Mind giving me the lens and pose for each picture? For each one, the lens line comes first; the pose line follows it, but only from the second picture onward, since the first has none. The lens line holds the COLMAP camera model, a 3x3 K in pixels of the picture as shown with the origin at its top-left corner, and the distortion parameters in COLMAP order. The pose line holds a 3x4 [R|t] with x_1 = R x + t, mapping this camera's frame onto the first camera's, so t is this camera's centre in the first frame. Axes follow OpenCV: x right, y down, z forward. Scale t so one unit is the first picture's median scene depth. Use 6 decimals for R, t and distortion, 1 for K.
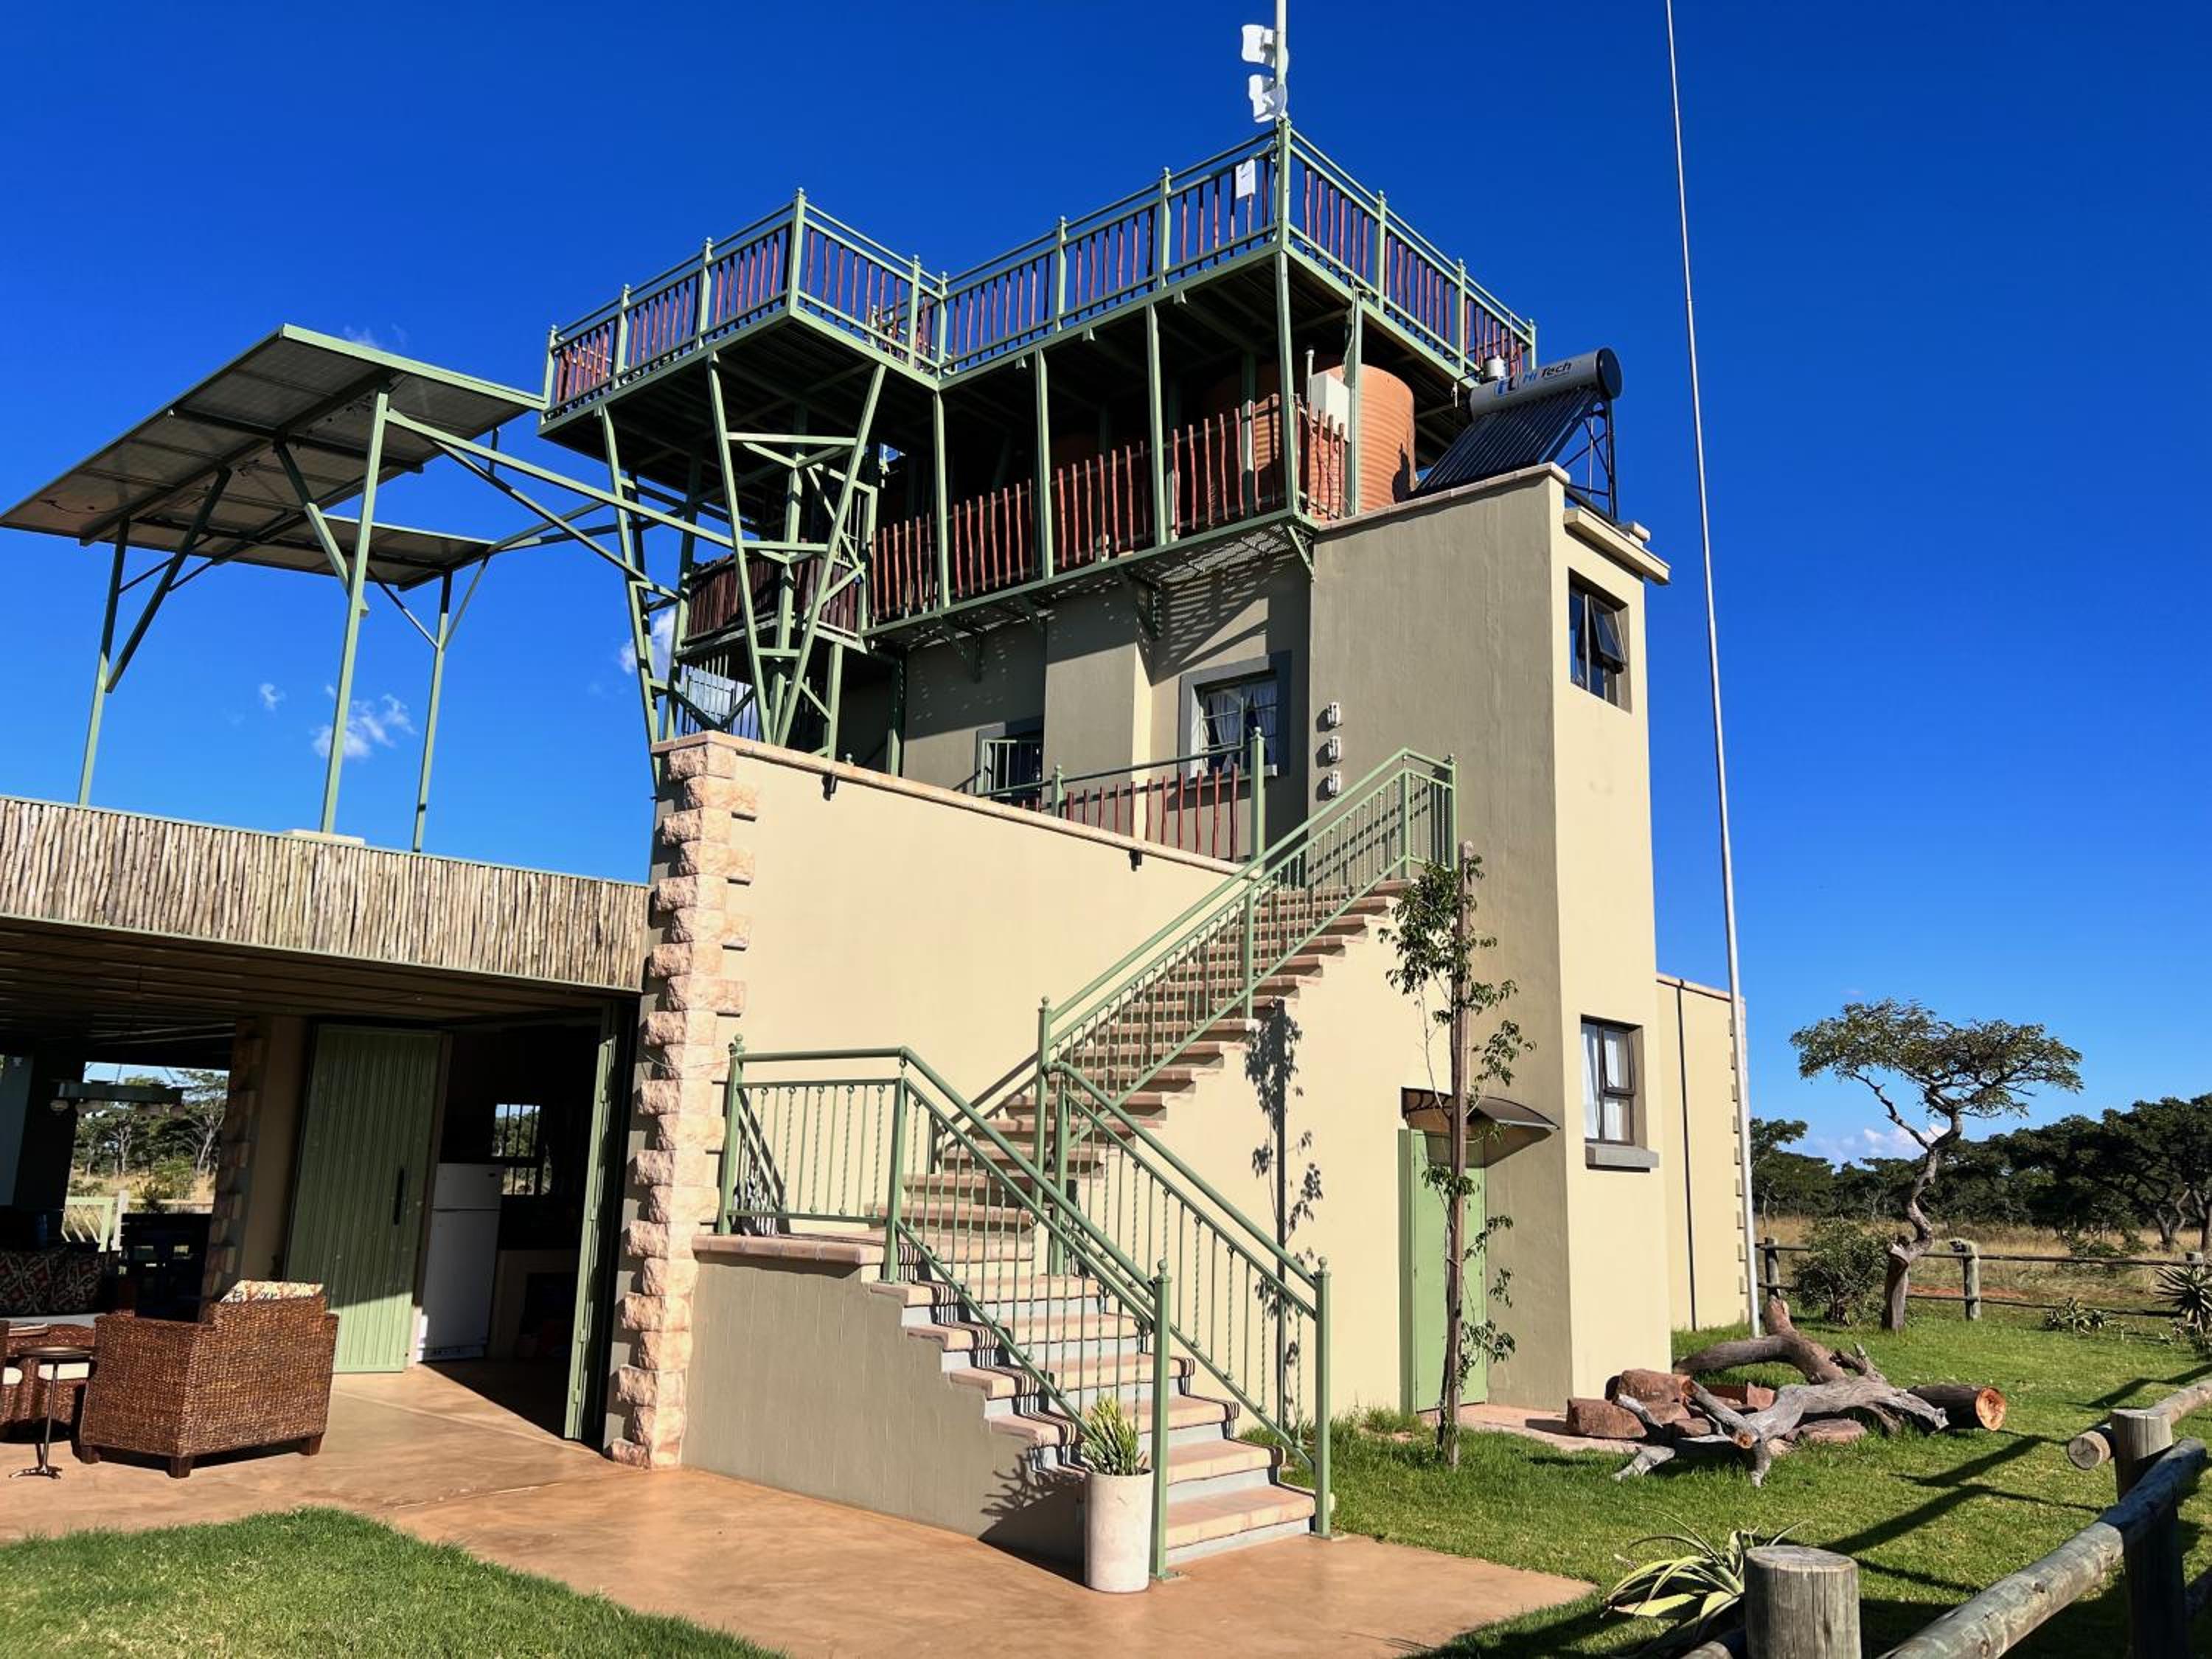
lens RADIAL K [[1650.9, 0, 1100.3], [0, 1650.9, 841.9], [0, 0, 1]] dist [0.062781, -0.102716]
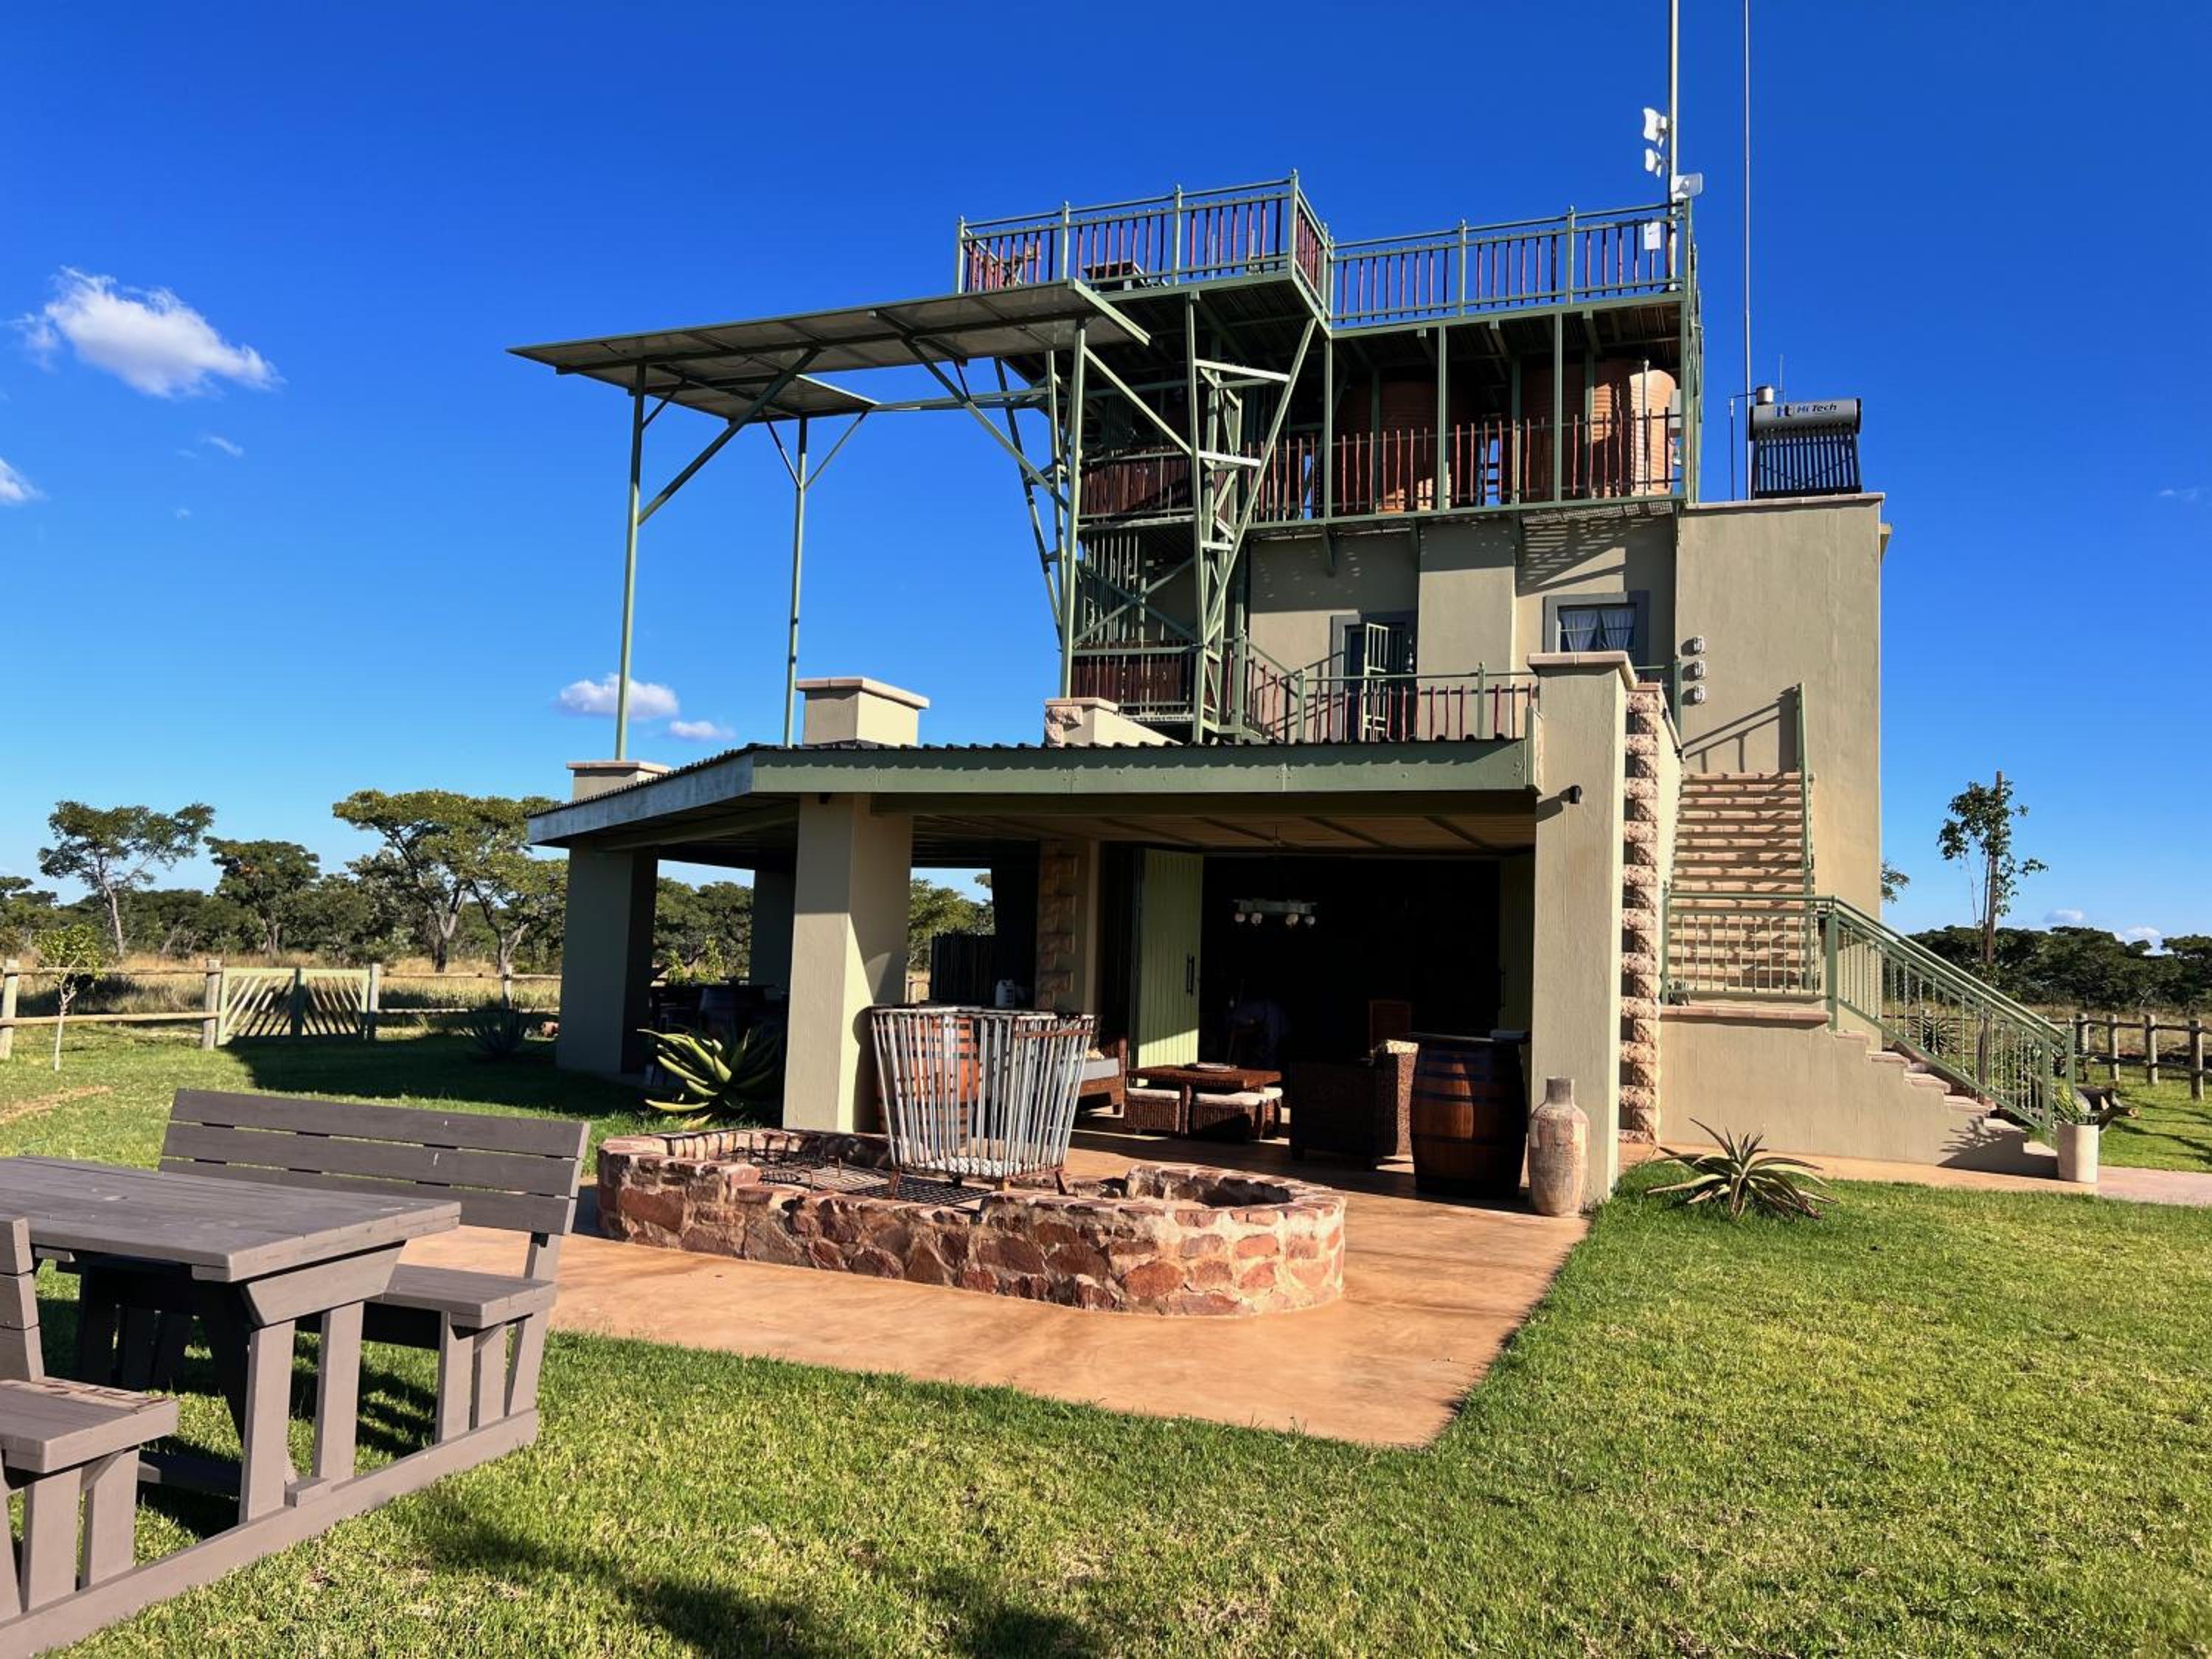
lens RADIAL K [[1633.1, 0, 1099.4], [0, 1633.1, 823.9], [0, 0, 1]] dist [0.073242, -0.081793]
pose [[0.942261, 0.026048, 0.333865, -0.767475], [-0.071521, 0.989621, 0.124643, -0.059227], [-0.327153, -0.141324, 0.934344, -0.179012]]
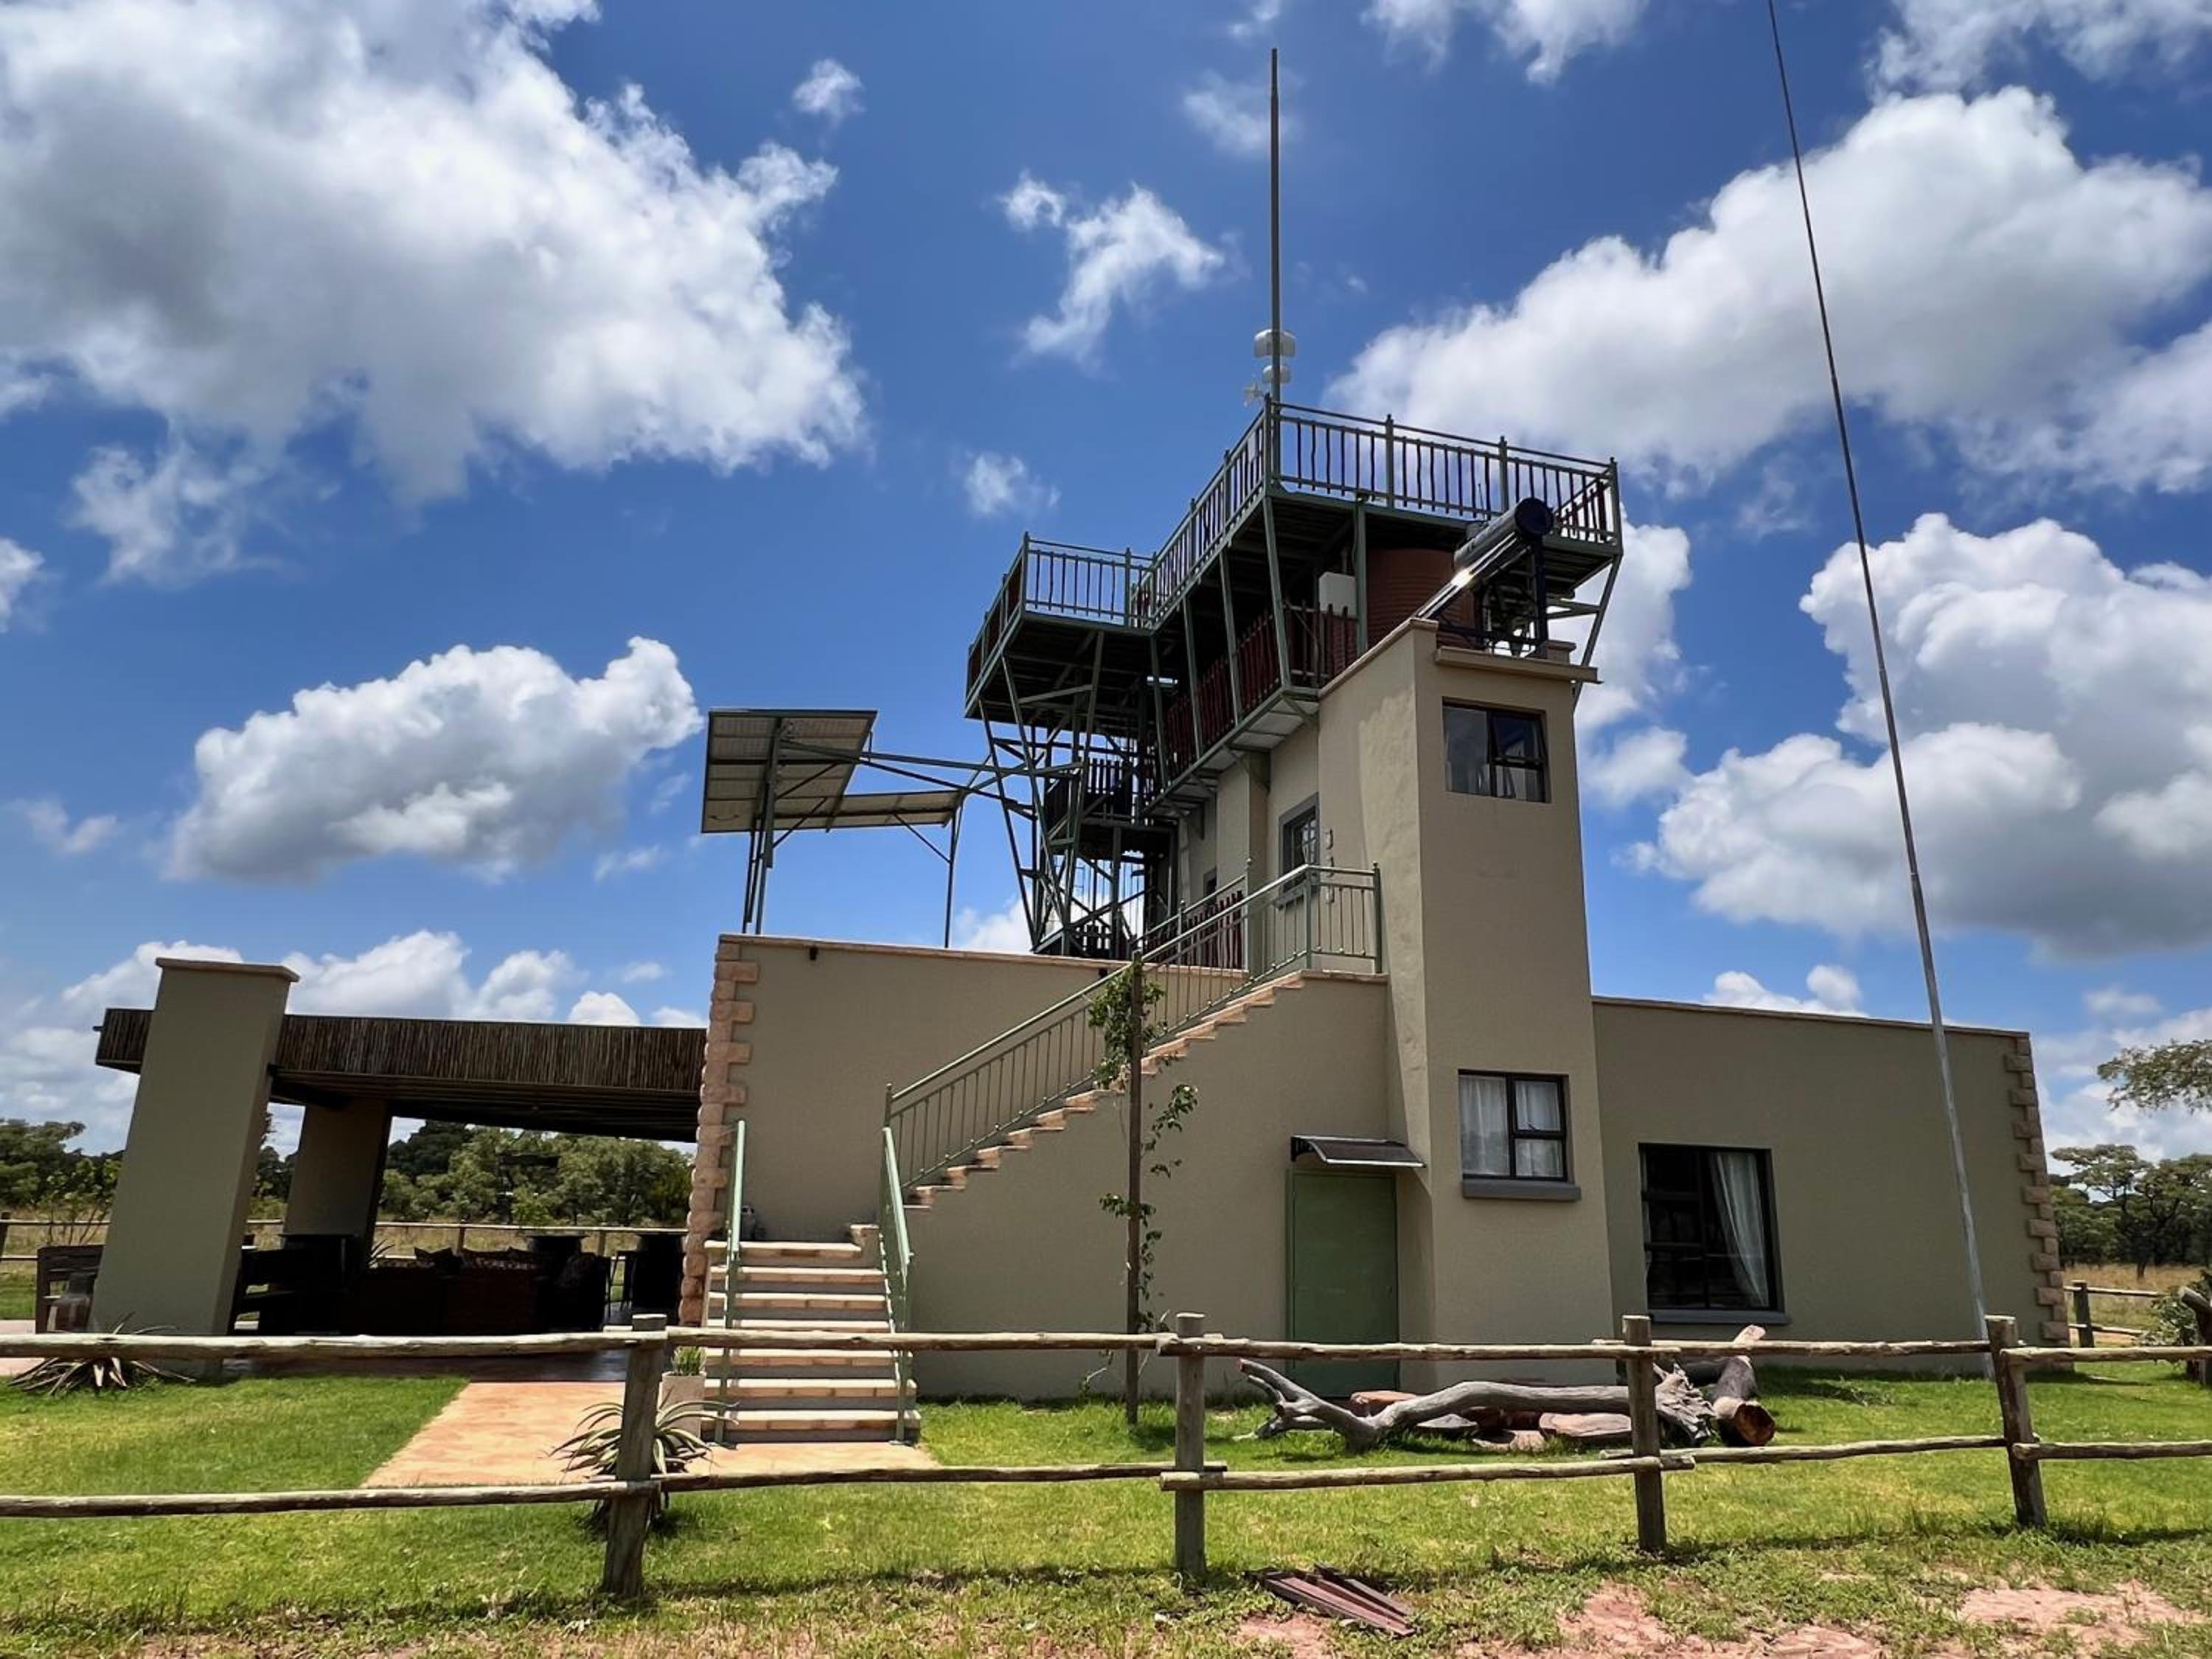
lens RADIAL K [[1411.6, 0, 1119.8], [0, 1411.6, 786.6], [0, 0, 1]] dist [-0.021464, 0.001155]
pose [[0.836443, -0.167151, -0.521942, 0.537453], [0.103749, 0.983428, -0.148677, 0.025622], [0.538144, 0.070209, 0.839923, 0.011605]]
